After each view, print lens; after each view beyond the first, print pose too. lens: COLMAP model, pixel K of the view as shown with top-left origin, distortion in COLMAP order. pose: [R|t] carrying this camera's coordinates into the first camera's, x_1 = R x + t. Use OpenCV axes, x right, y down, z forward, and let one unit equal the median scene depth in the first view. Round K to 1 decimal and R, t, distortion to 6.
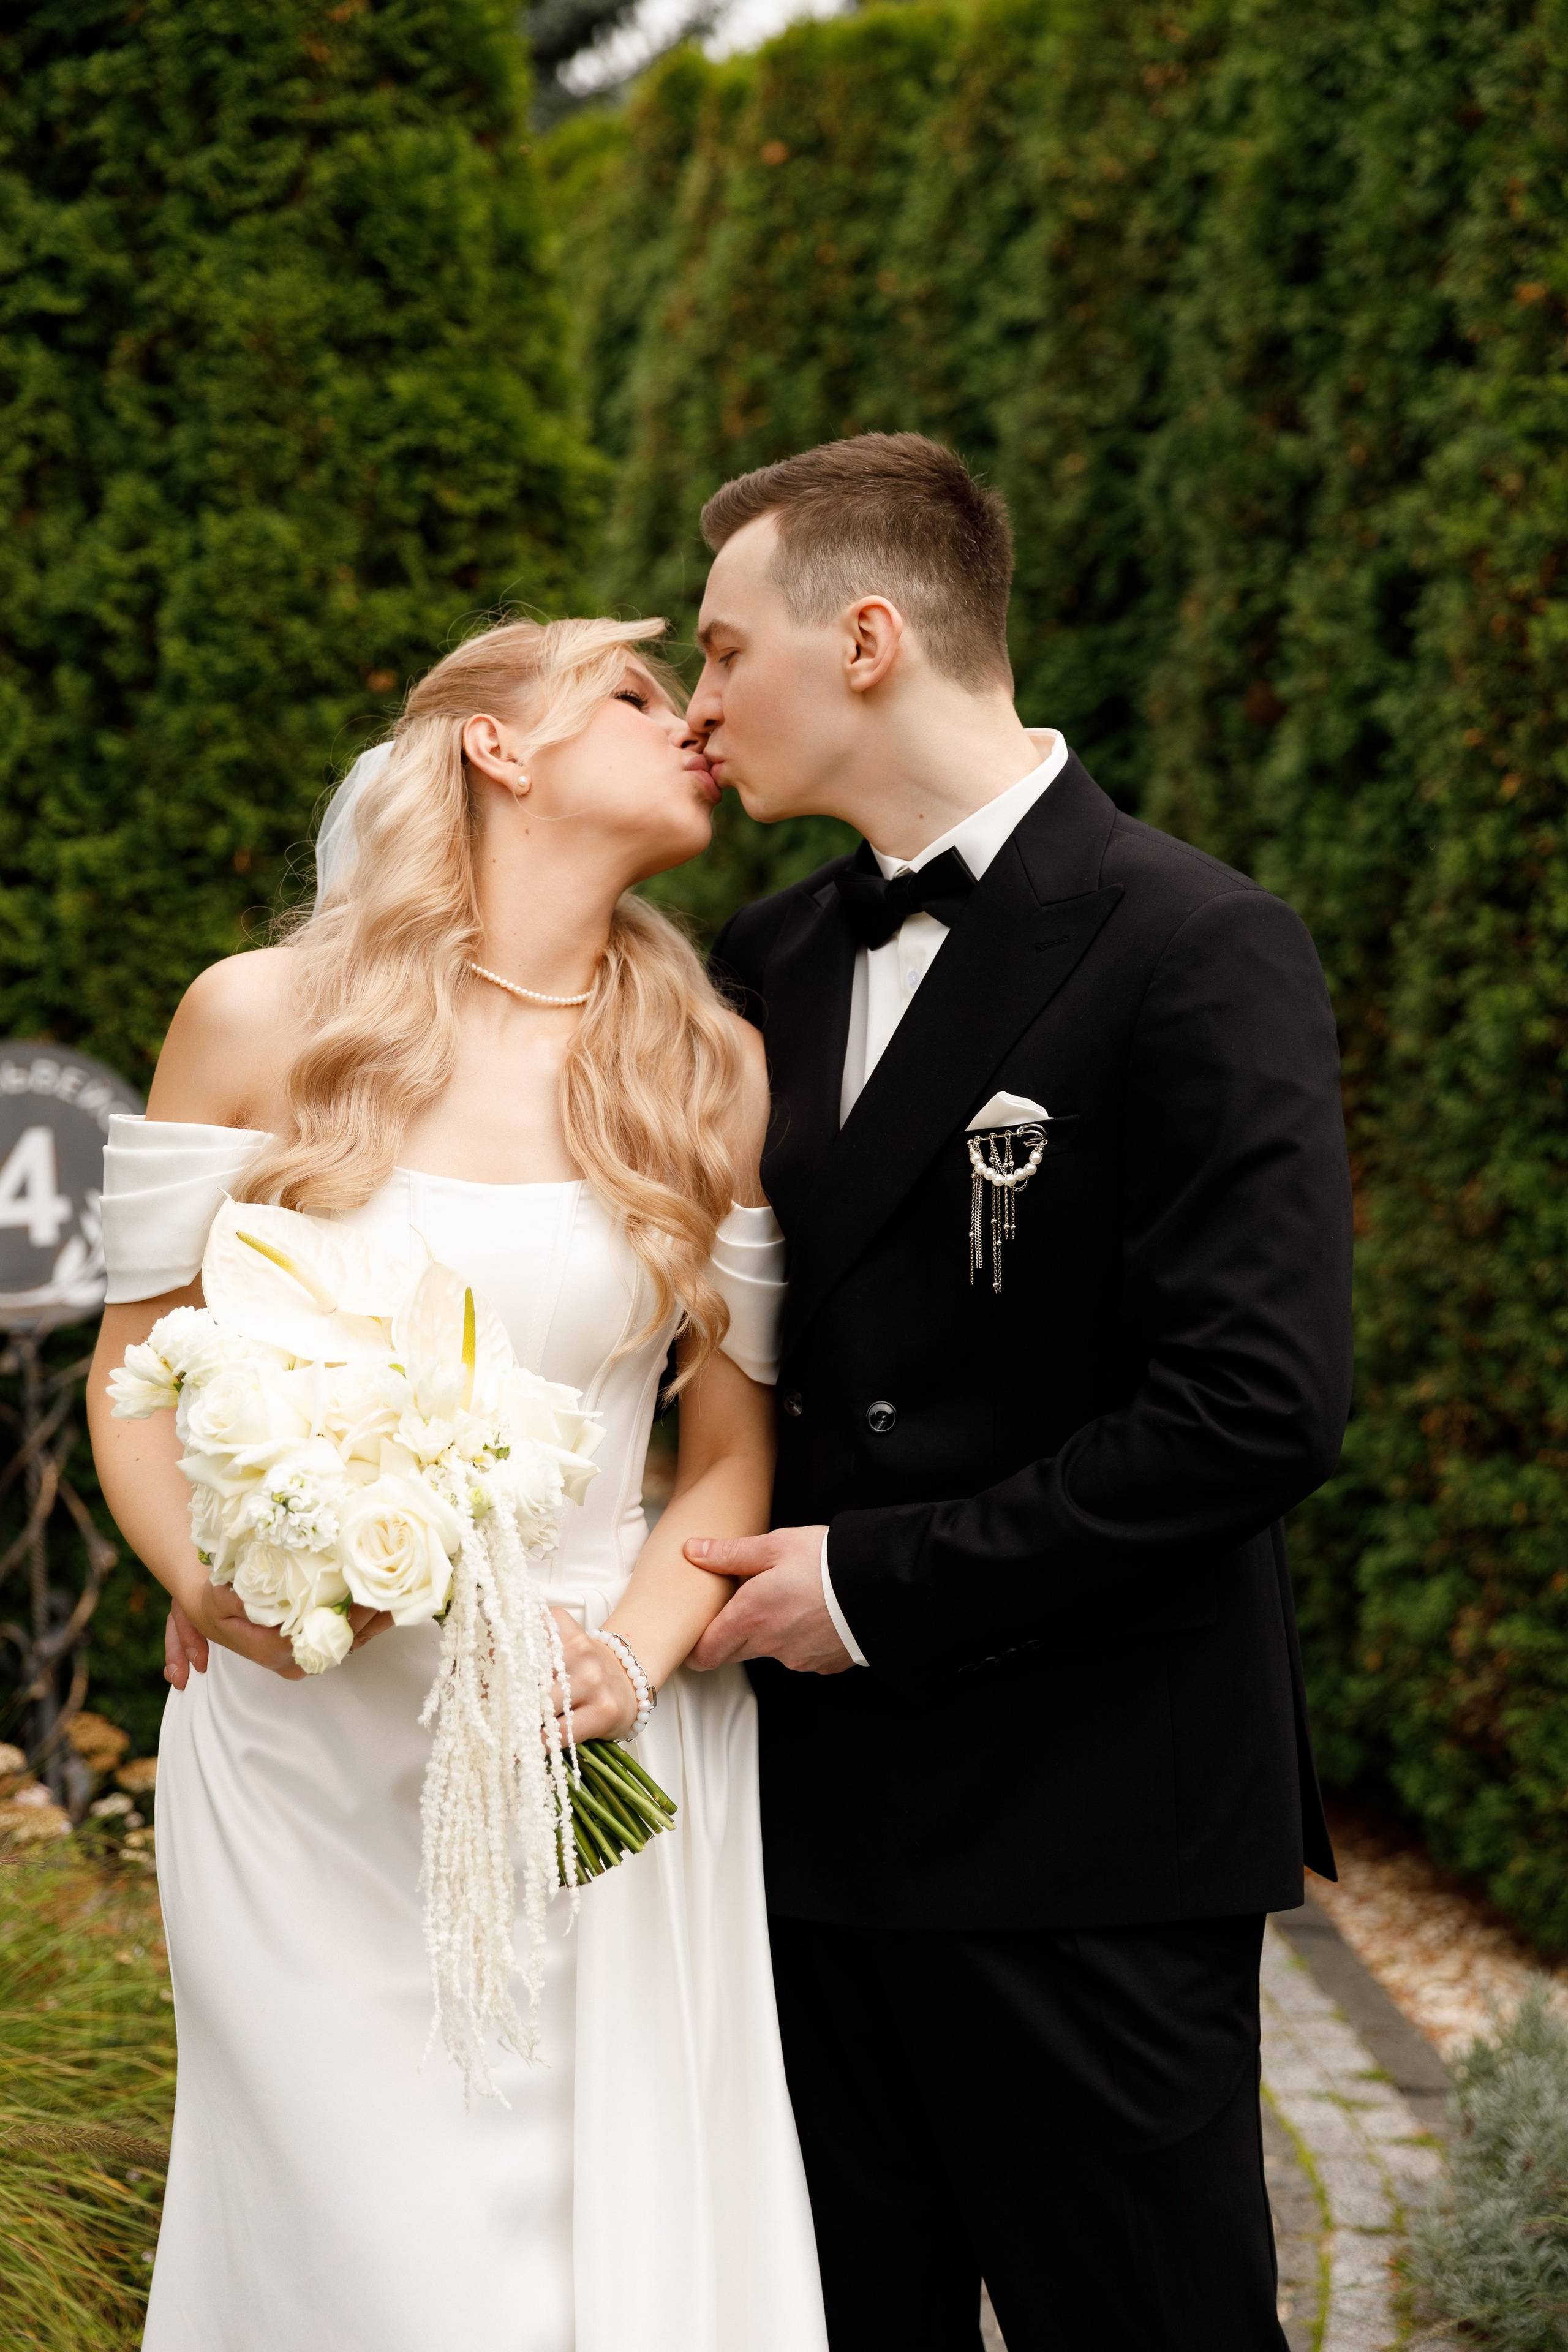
lens RADIAL K [[3953.2, 0, 784.0], [0, 3953.2, 1176.0], [0, 0, 1]] dist [0.009825, -0.103042]
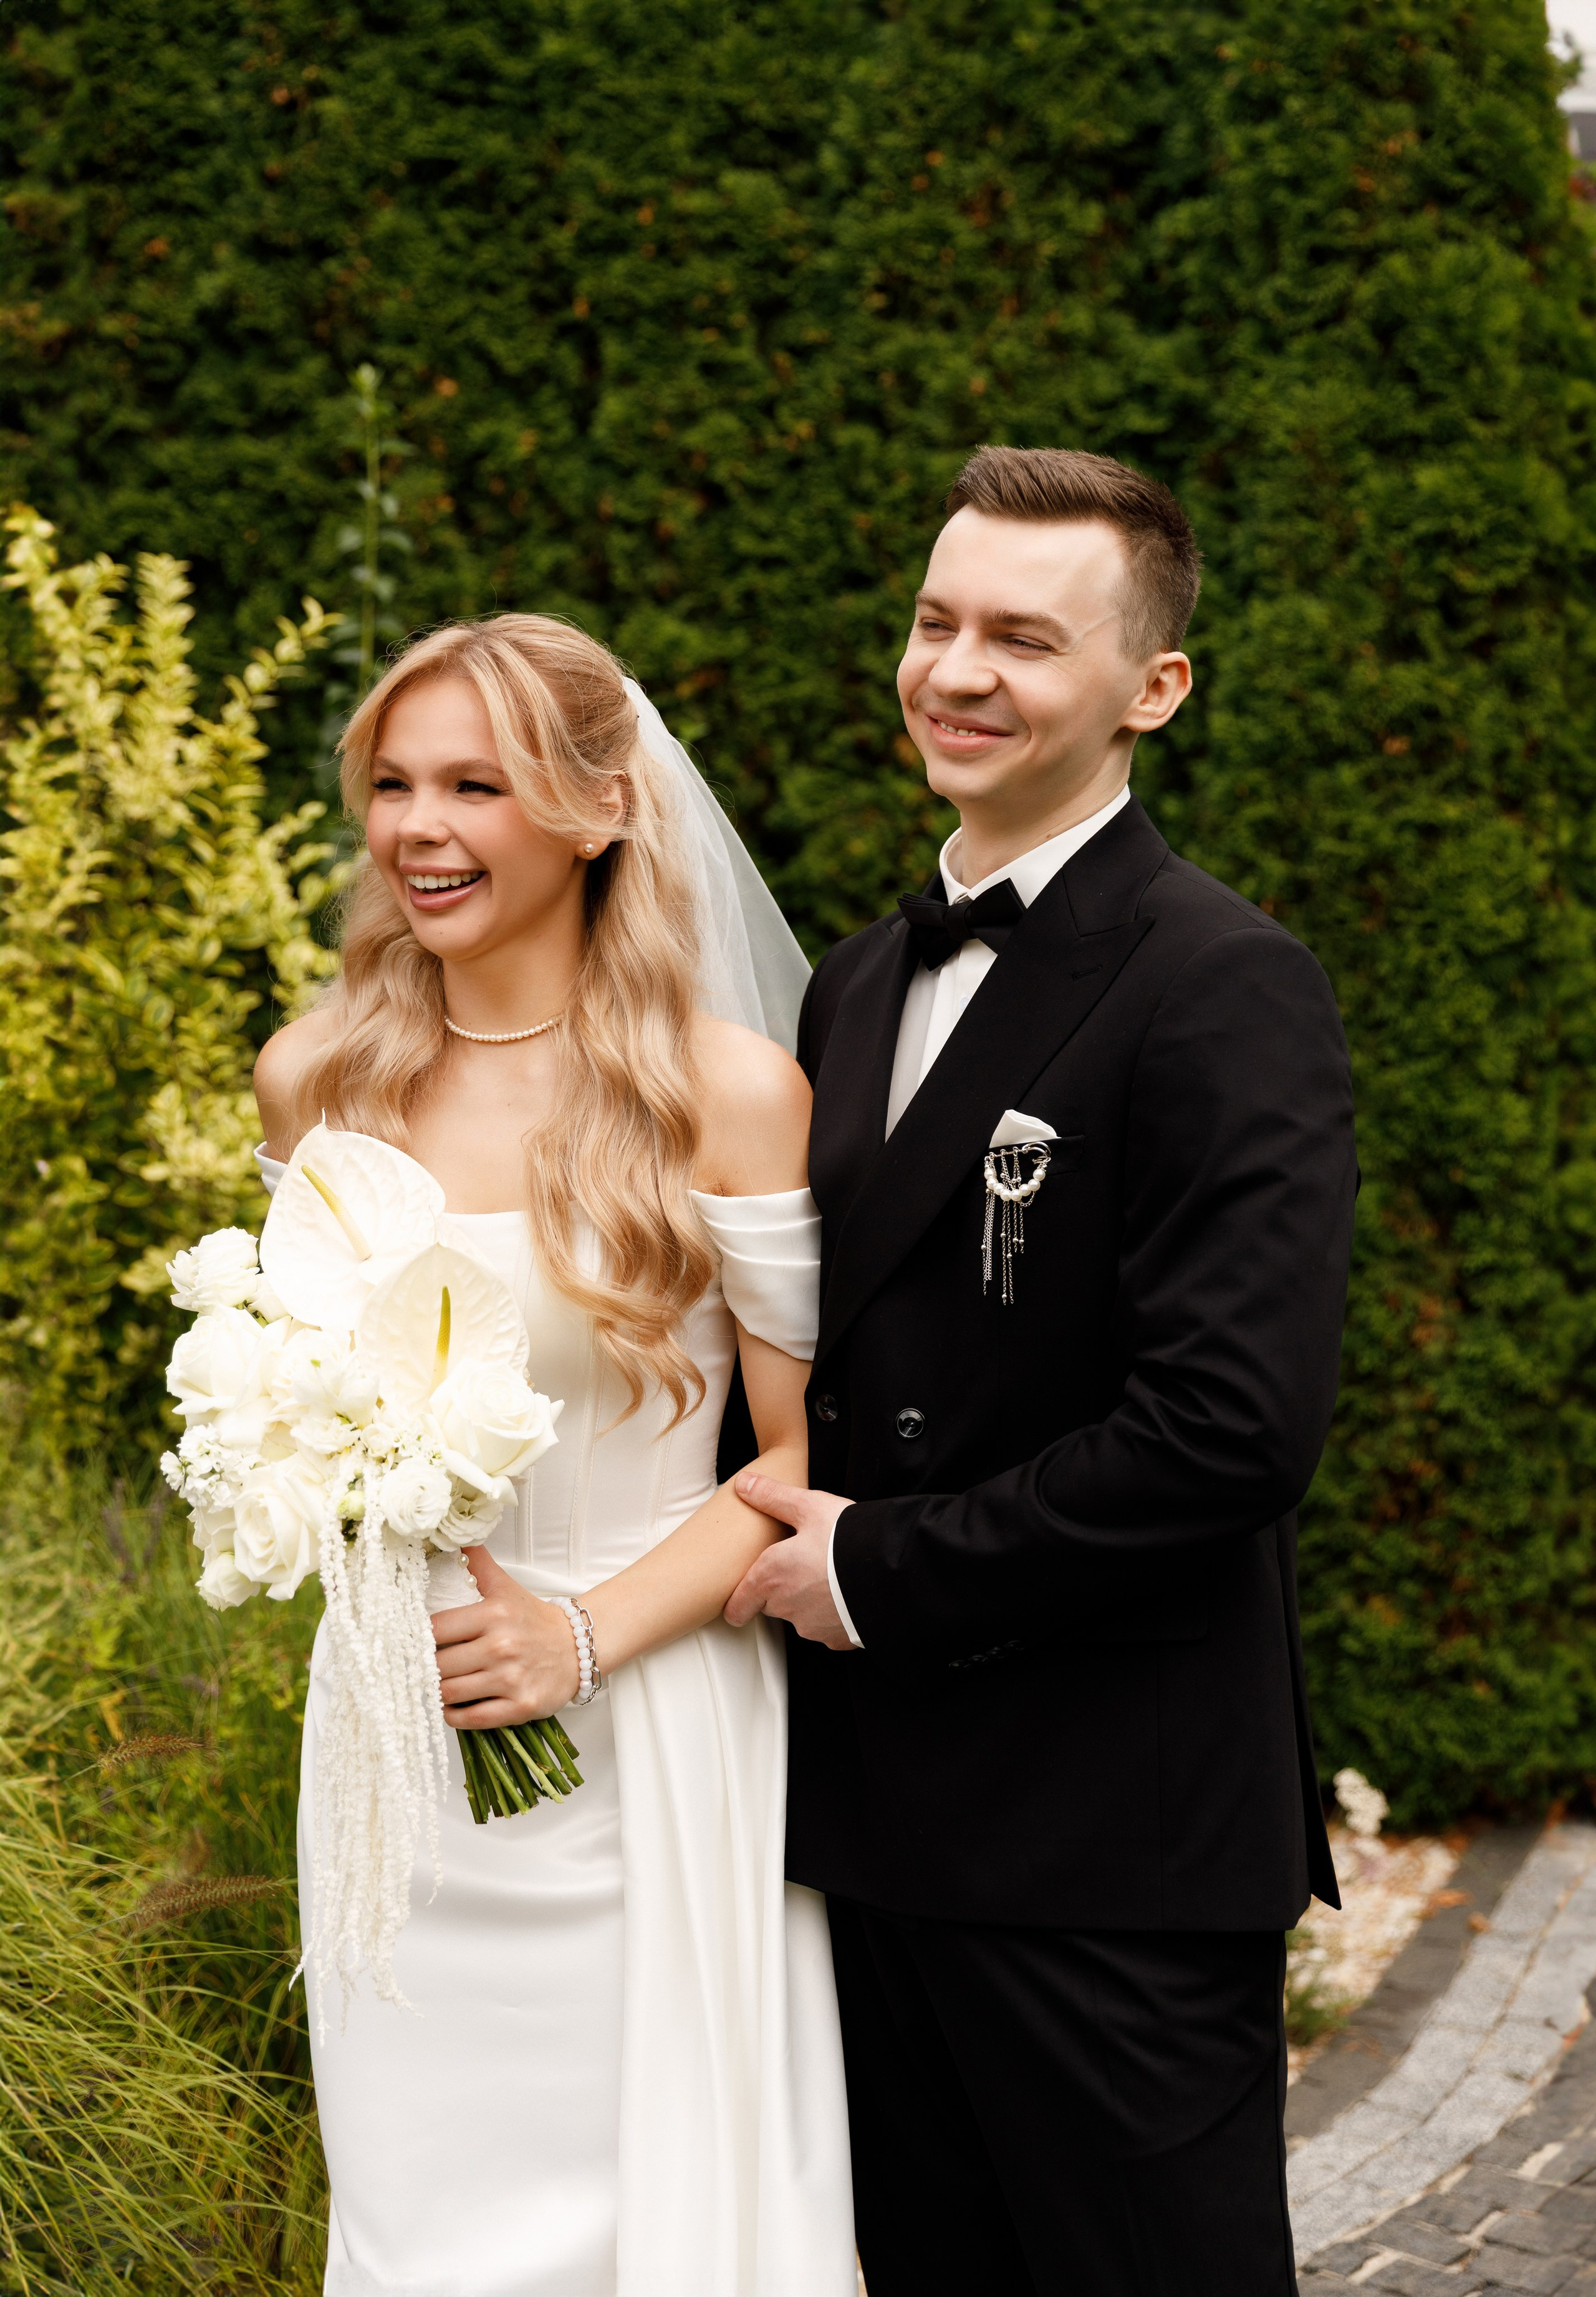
lens RADIAL K [[3437.7, 0, 887.9], [0, 3437.7, 1141.3], [0, 0, 1]] dist [0.014194, 0.019780]
pose [[0.902563, 0.027113, -0.429703, 0.186945], [-0.033396, 0.999417, -0.007087, -0.002502], [0.429261, 0.020747, 0.902942, 0.069497]]
